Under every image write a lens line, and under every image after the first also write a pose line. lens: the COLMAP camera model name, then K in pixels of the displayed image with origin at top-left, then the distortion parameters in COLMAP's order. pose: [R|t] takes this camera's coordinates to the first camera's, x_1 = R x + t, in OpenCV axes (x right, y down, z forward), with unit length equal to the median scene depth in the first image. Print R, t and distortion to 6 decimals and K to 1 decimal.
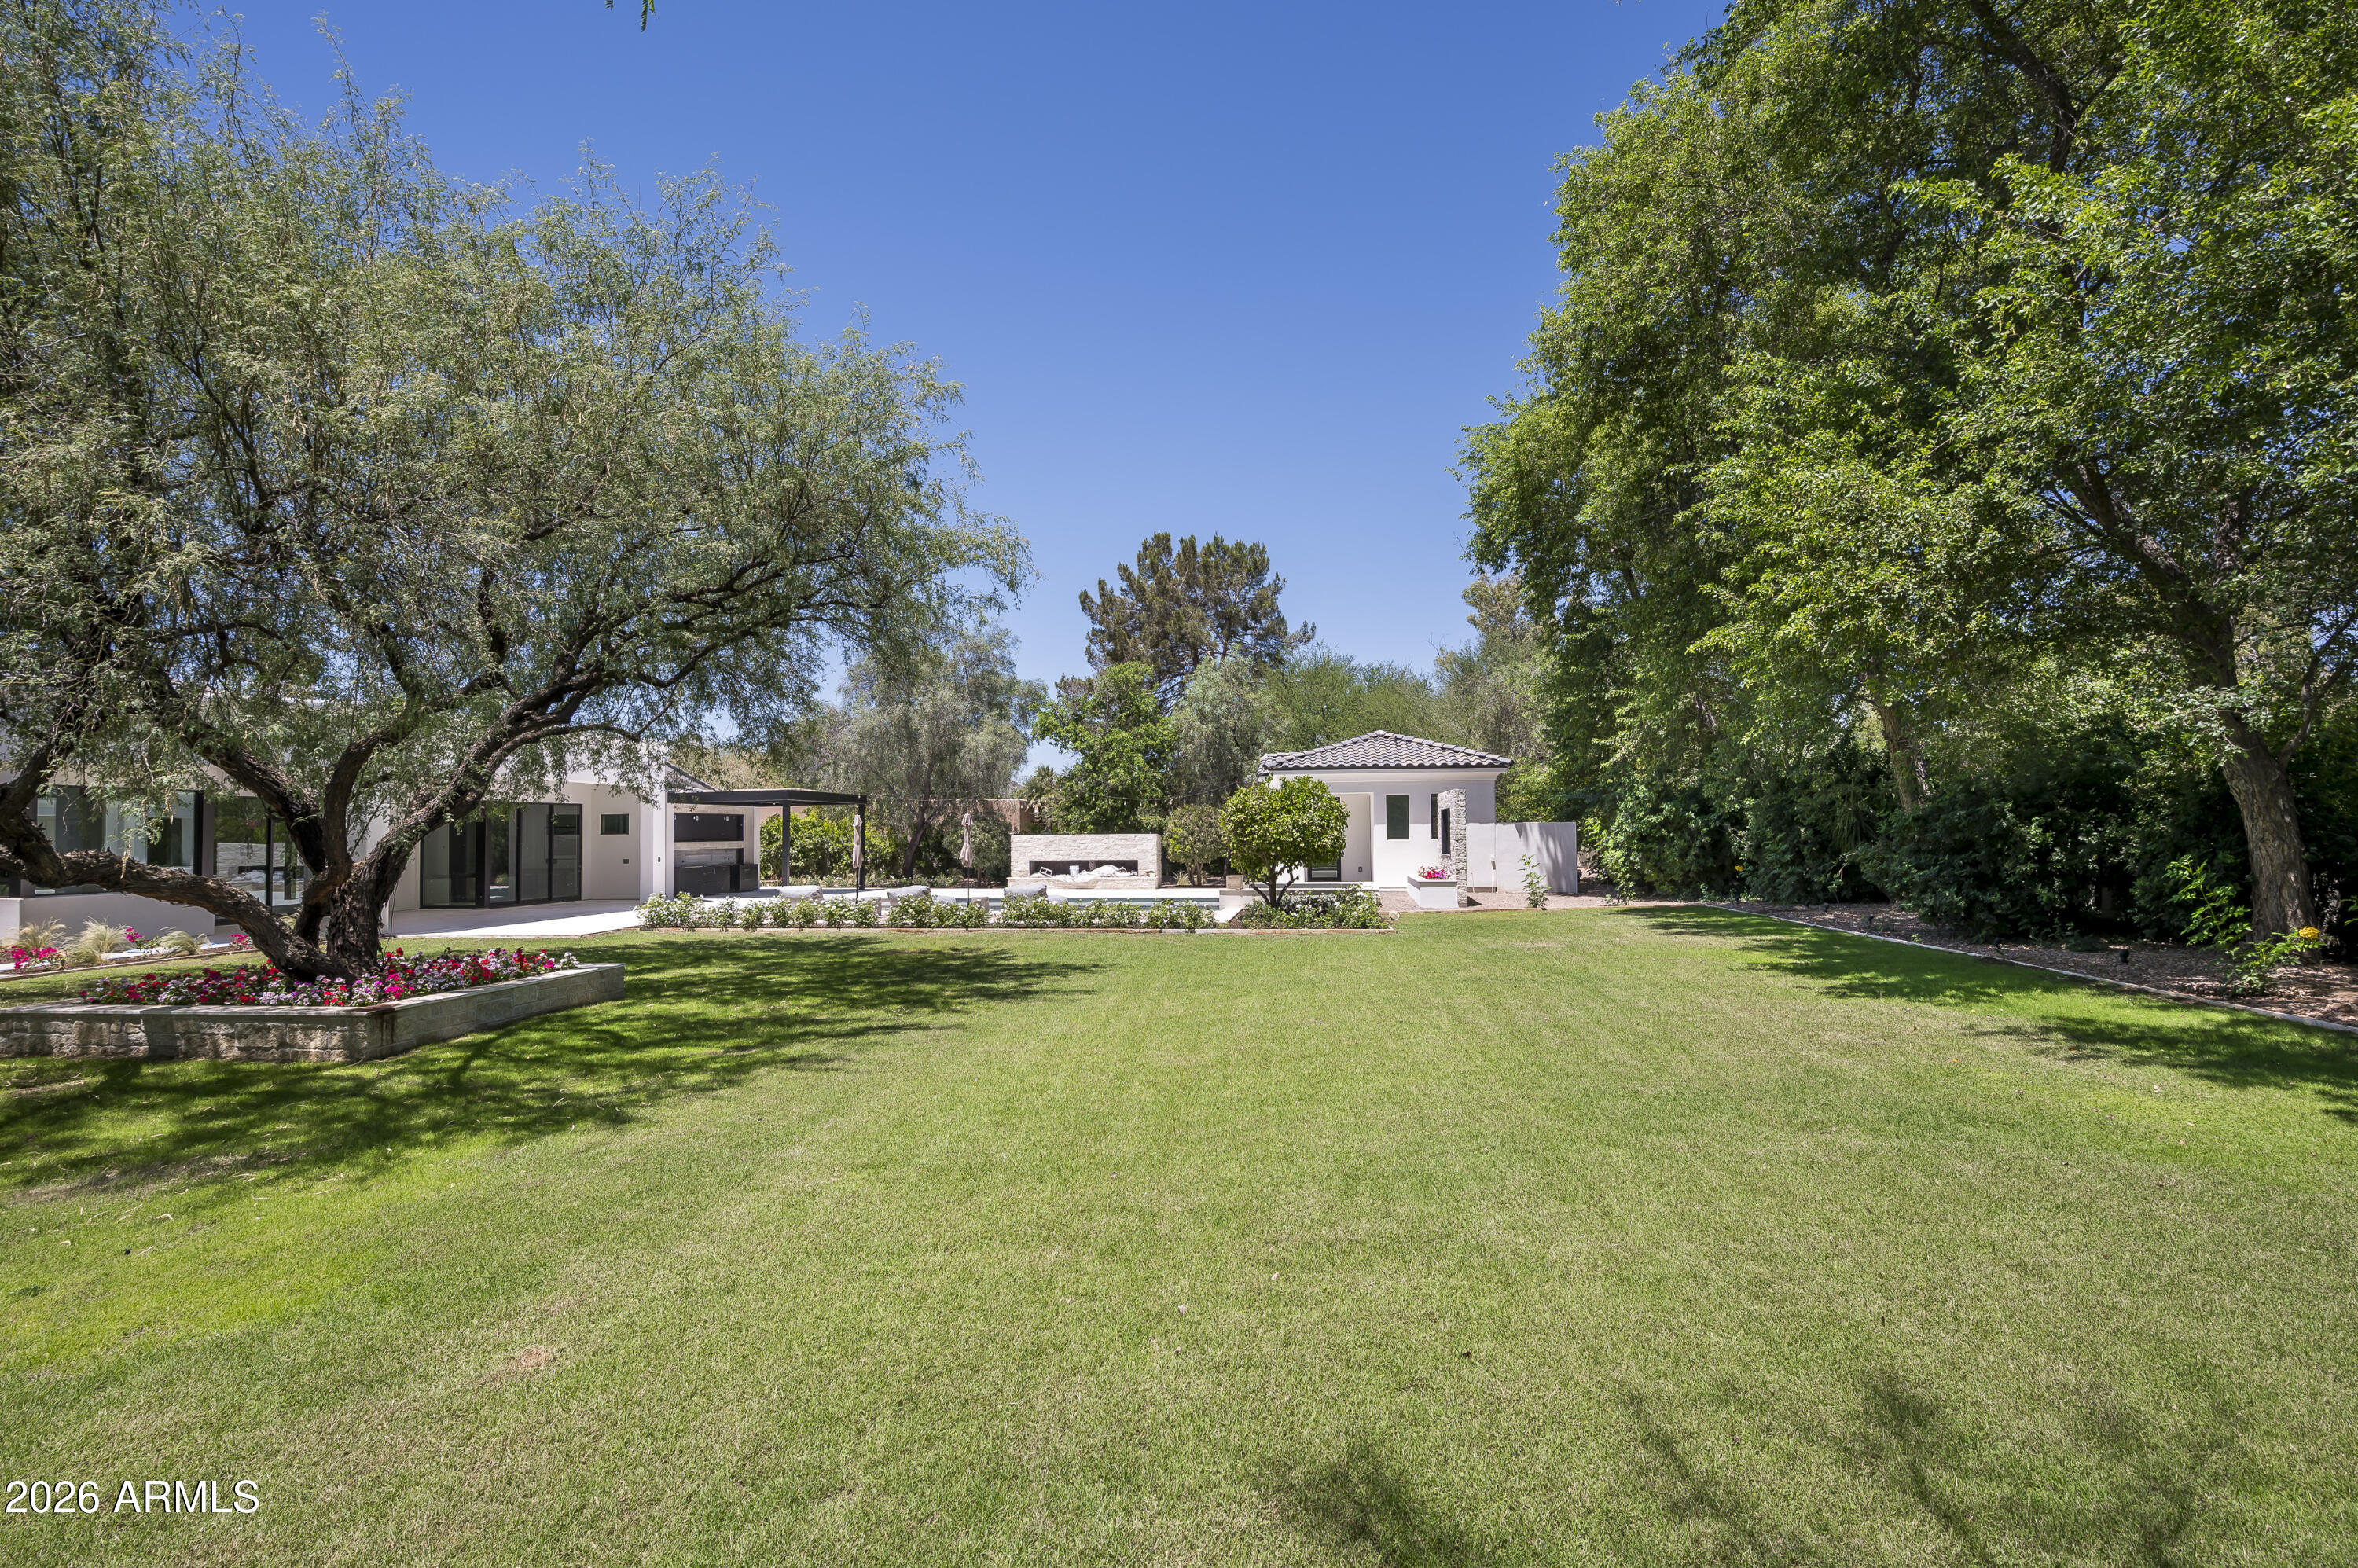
lens RADIAL K [[1130.7, 0, 1179.0], [0, 1130.7, 784.0], [0, 0, 1]] dist [-0.000278, 0.000591]
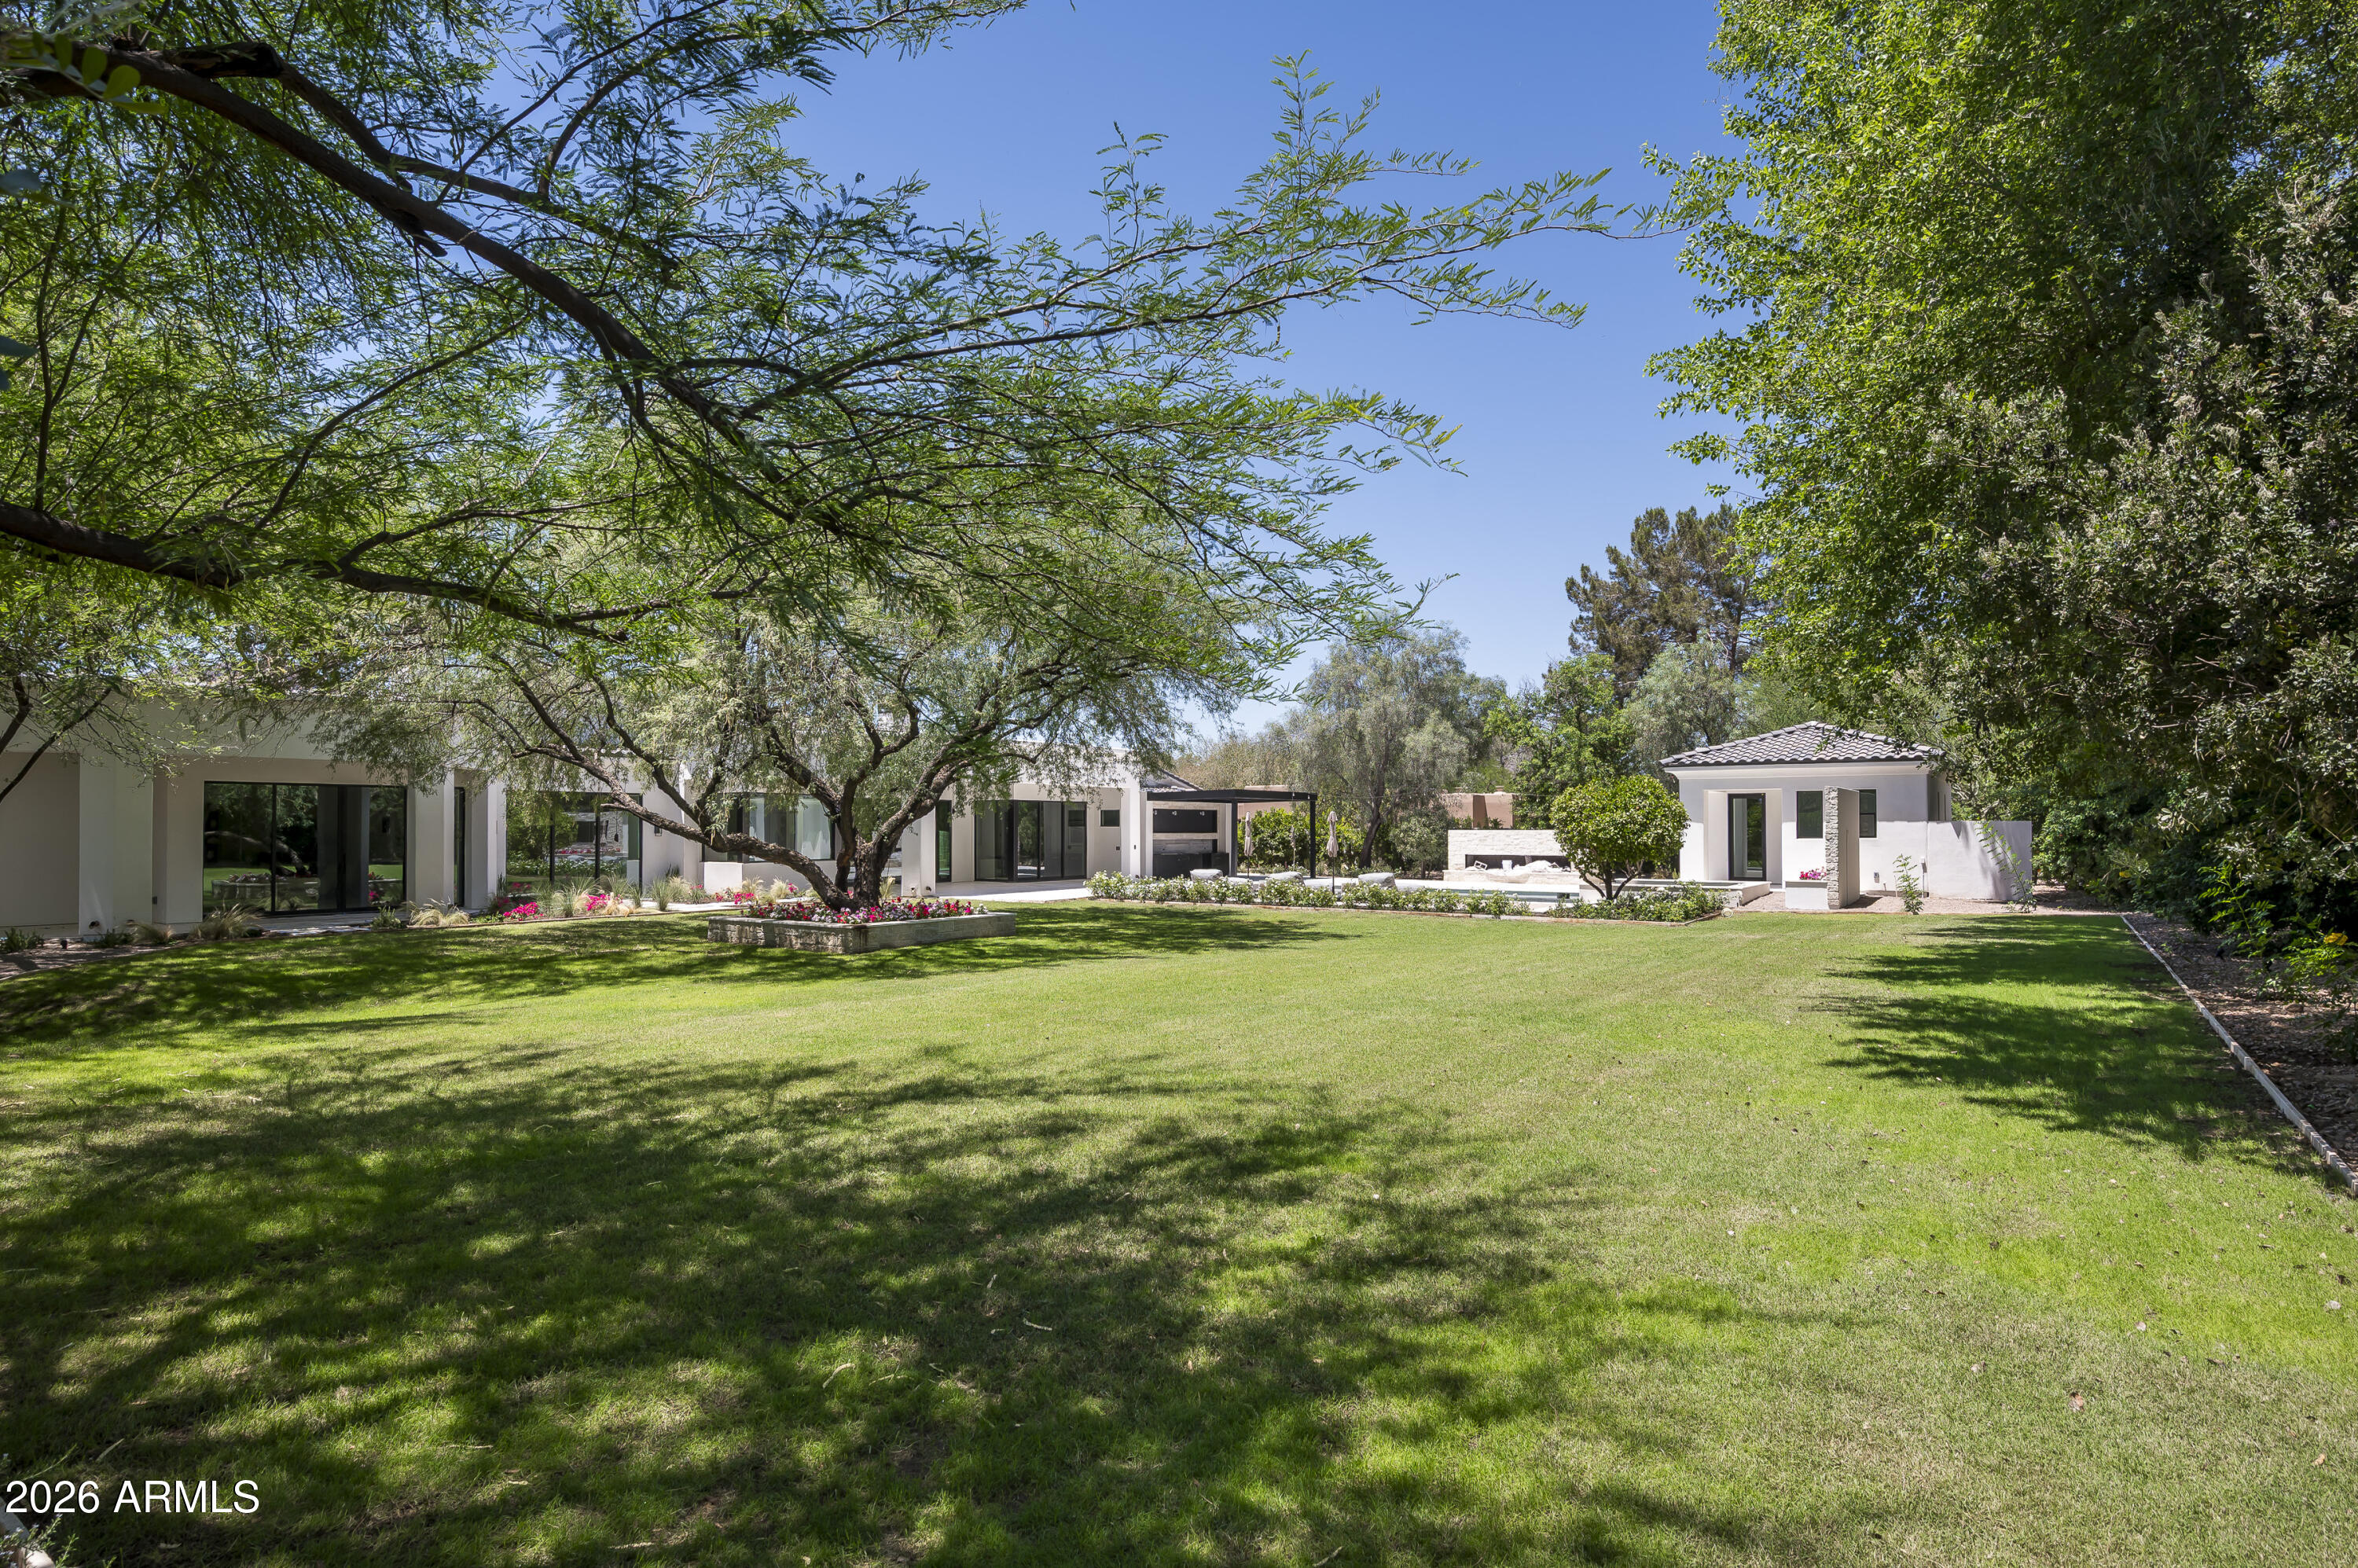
lens RADIAL K [[1220.9, 0, 1179.0], [0, 1220.9, 784.0], [0, 0, 1]] dist [0.002339, 0.000191]
pose [[0.882024, -0.008354, -0.471131, 0.188556], [0.012288, 0.999911, 0.005273, -0.007303], [0.471044, -0.010440, 0.882048, -0.131284]]
